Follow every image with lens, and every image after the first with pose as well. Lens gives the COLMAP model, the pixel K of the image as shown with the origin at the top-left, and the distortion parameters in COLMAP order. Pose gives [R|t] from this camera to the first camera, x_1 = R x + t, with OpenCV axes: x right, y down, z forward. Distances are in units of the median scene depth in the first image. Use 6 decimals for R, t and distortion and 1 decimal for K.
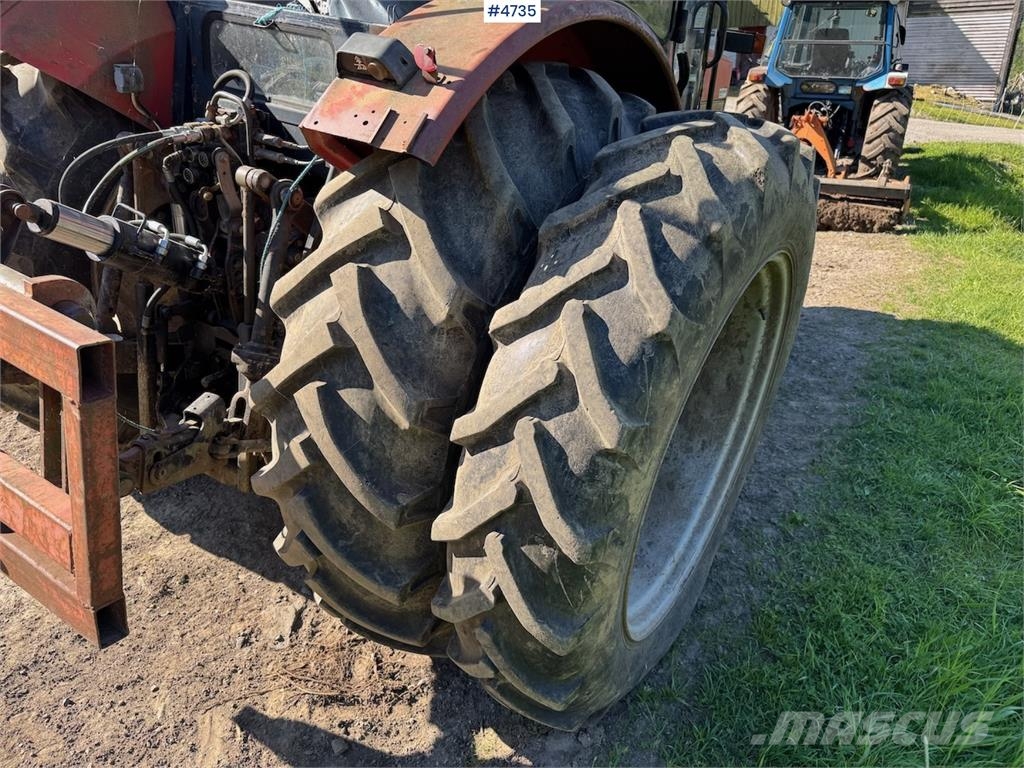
lens RADIAL K [[720.1, 0, 507.8], [0, 720.1, 393.0], [0, 0, 1]] dist [0.040300, -0.047297]
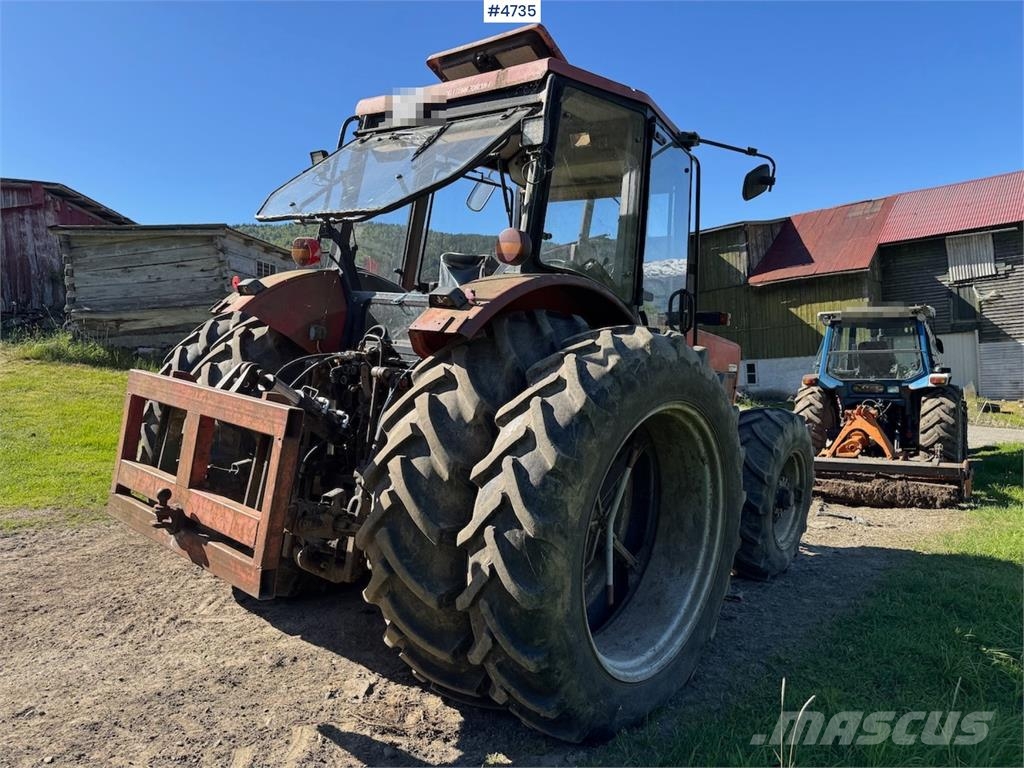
lens RADIAL K [[720.1, 0, 510.8], [0, 720.1, 388.8], [0, 0, 1]] dist [0.040300, -0.047297]
pose [[0.989828, -0.013543, -0.141622, 0.202882], [-0.047592, 0.906585, -0.419332, 0.448186], [0.134071, 0.421806, 0.896719, -0.492213]]
